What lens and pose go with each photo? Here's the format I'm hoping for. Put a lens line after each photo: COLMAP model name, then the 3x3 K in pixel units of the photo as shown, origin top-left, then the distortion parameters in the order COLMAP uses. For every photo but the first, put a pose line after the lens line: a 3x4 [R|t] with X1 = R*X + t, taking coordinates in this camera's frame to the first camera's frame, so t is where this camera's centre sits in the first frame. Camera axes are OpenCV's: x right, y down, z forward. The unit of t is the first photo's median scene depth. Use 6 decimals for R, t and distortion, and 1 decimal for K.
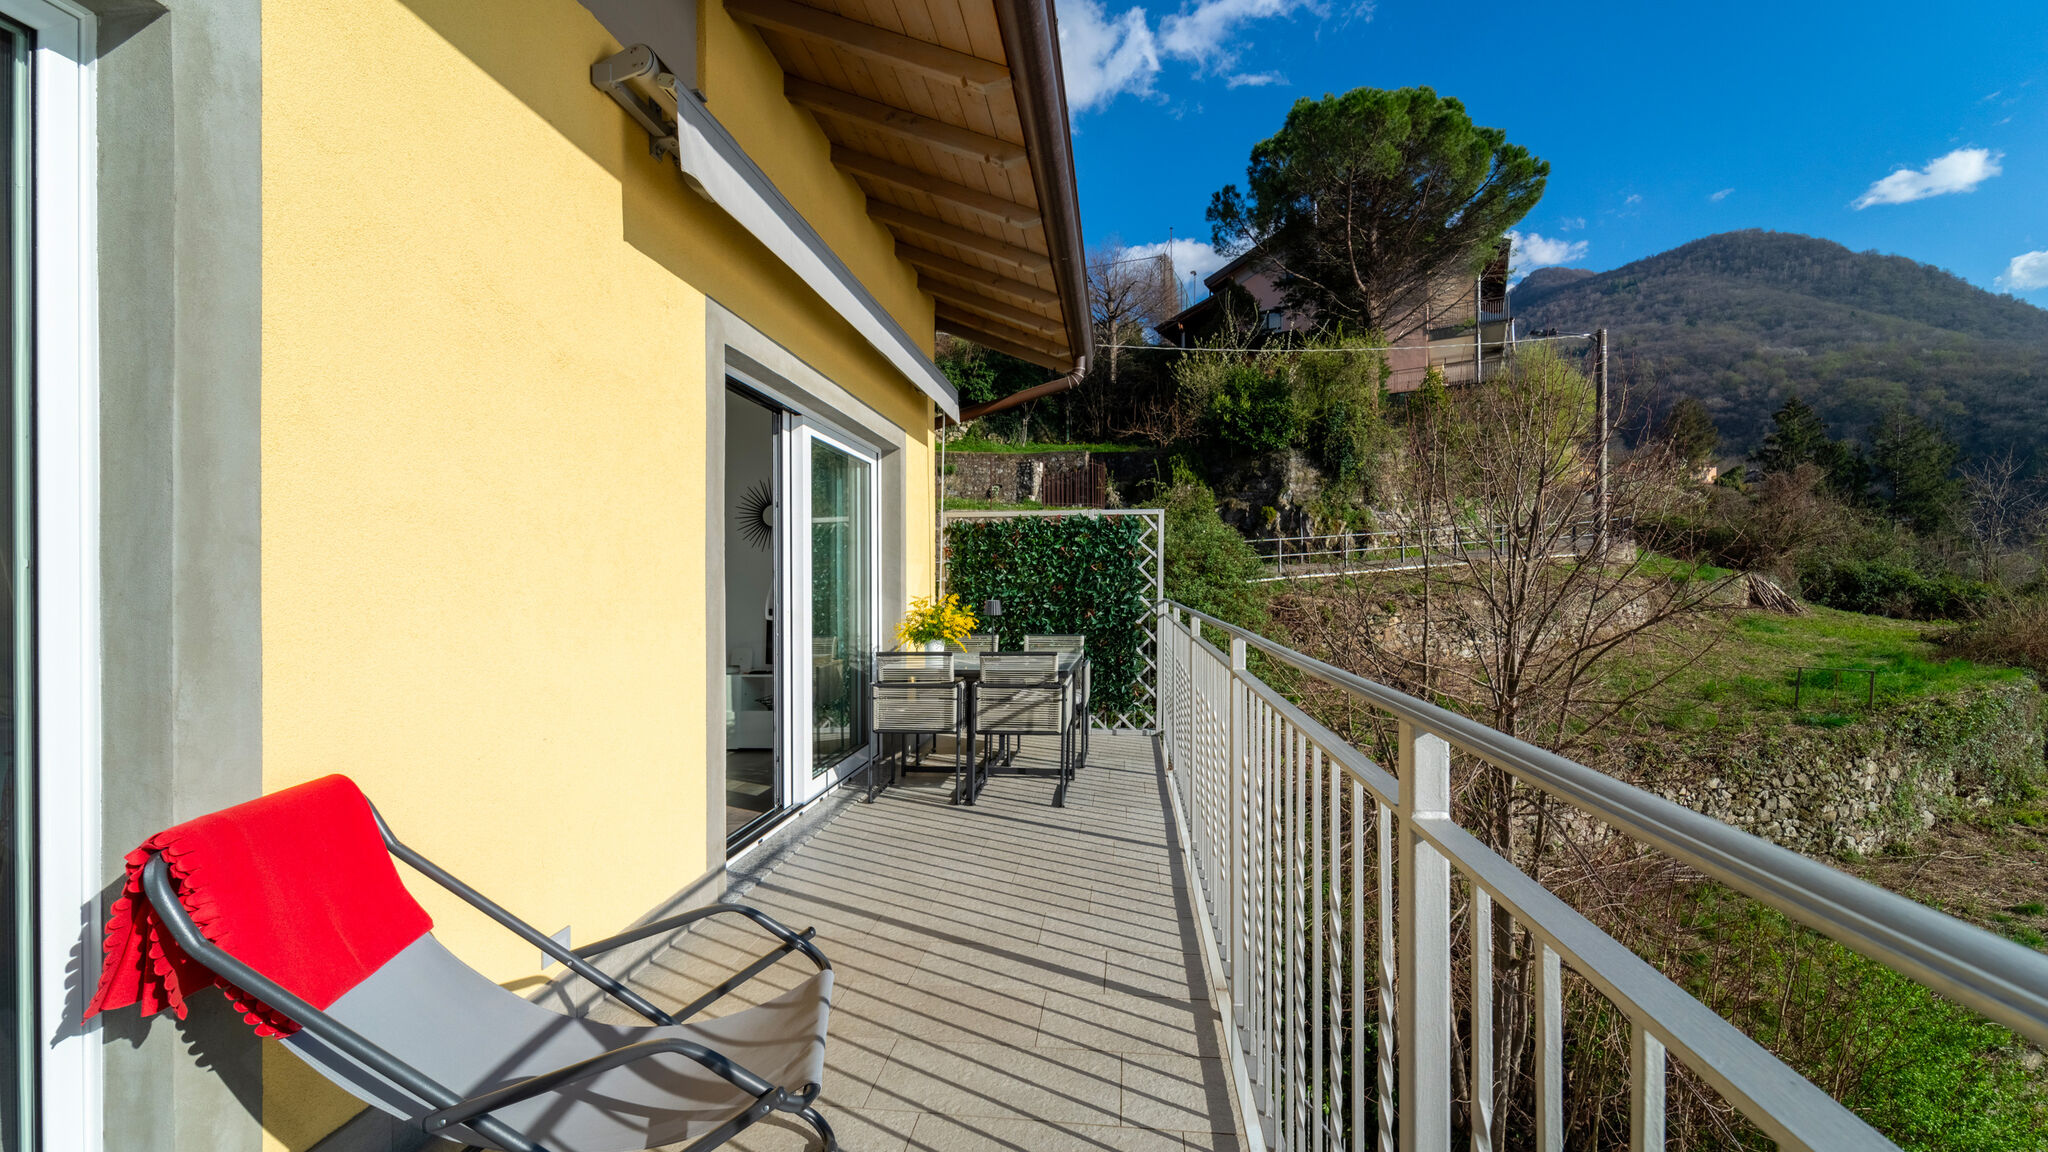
lens RADIAL K [[821.9, 0, 1028.2], [0, 821.9, 605.2], [0, 0, 1]] dist [0.002847, 0.000049]
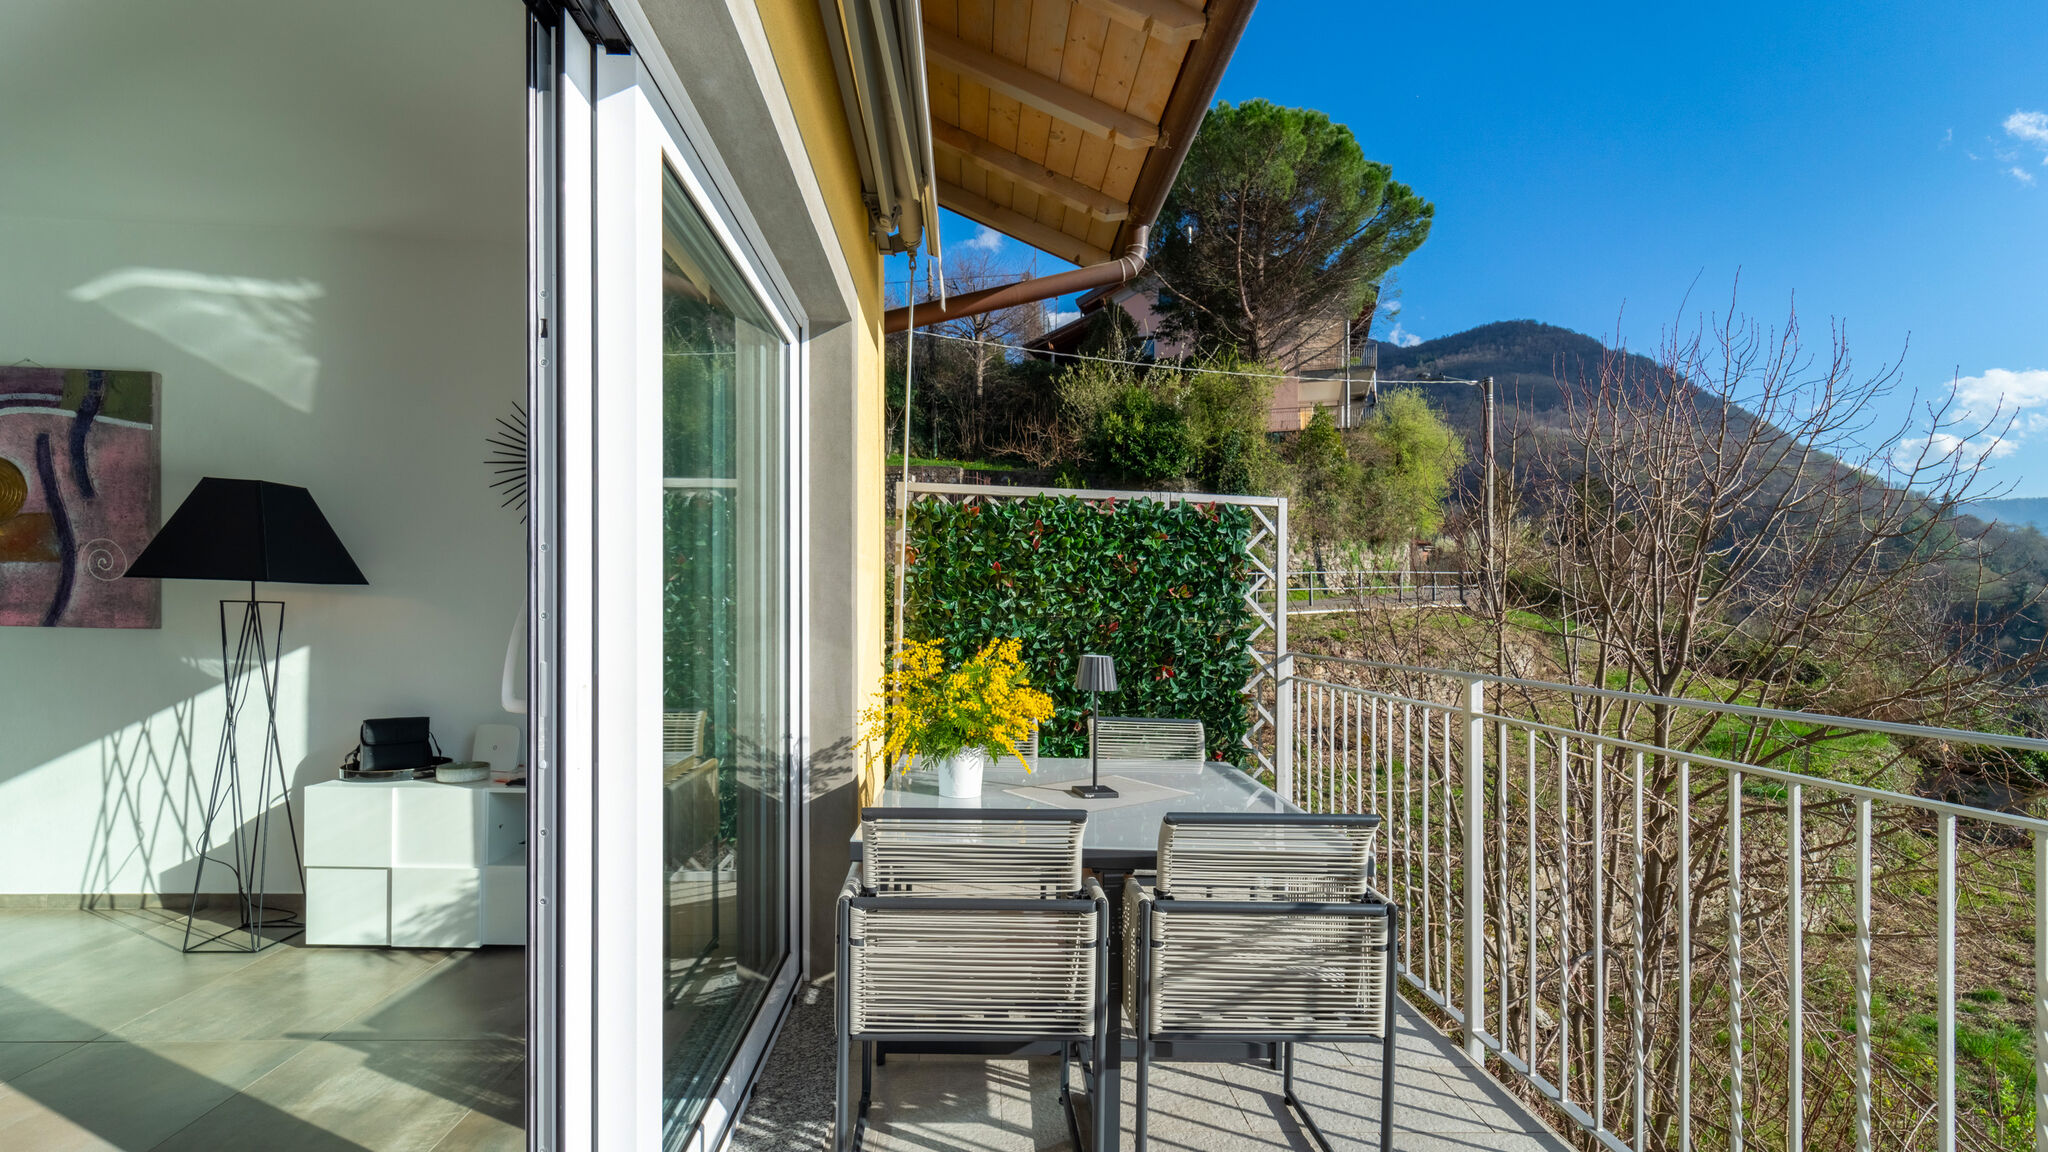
lens RADIAL K [[851.6, 0, 1006.0], [0, 851.6, 591.8], [0, 0, 1]] dist [-0.000076, -0.000123]
pose [[0.985484, 0.043666, 0.164054, -0.086372], [-0.034972, 0.997845, -0.055515, -0.006740], [-0.166125, 0.048972, 0.984888, 0.293084]]
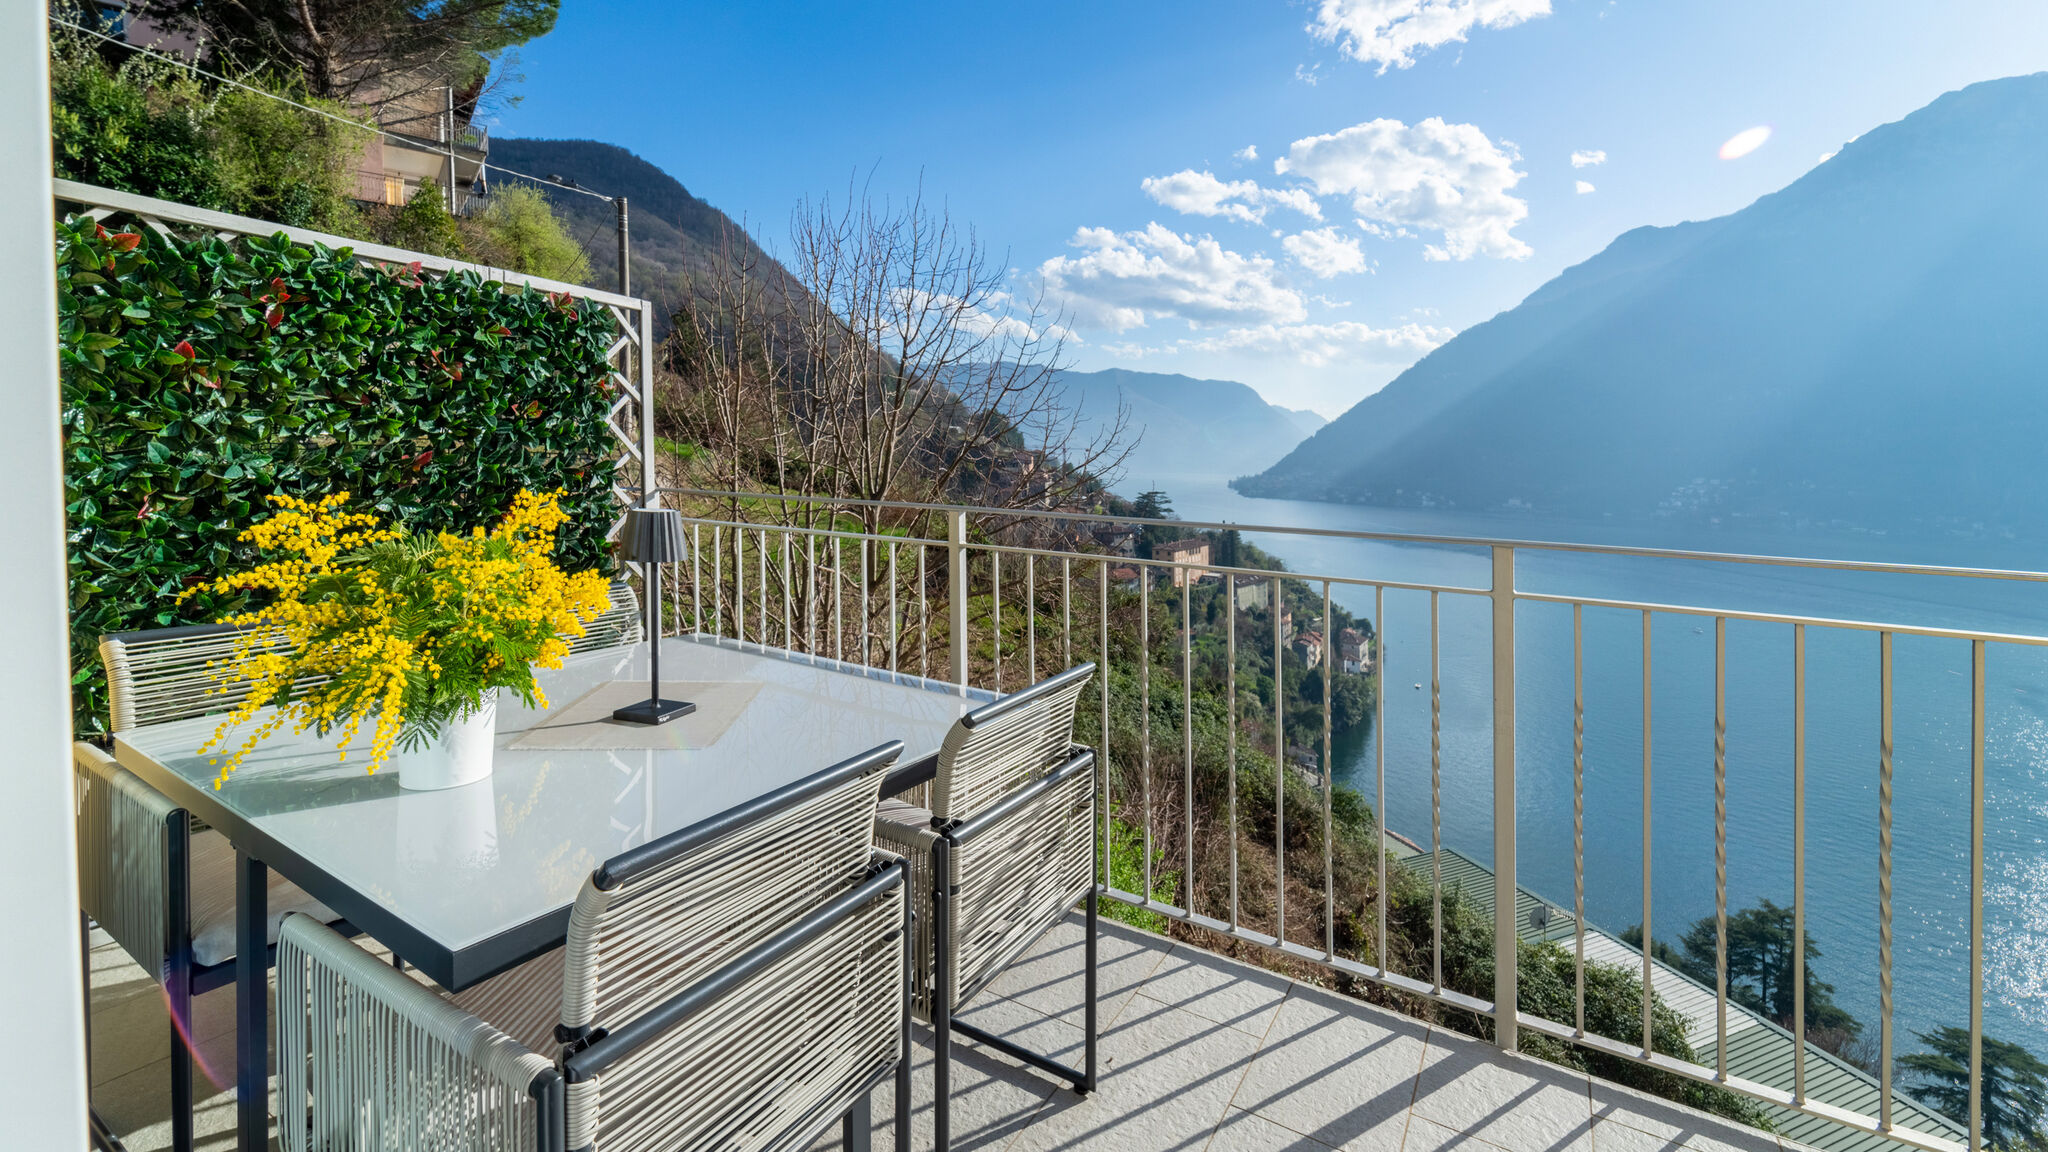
lens RADIAL K [[869.2, 0, 1047.3], [0, 869.2, 451.6], [0, 0, 1]] dist [-0.000347, -0.000329]
pose [[0.385836, 0.038083, 0.921781, -0.143434], [-0.012573, 0.999272, -0.036022, -0.009031], [-0.922482, 0.002309, 0.386034, 0.392078]]
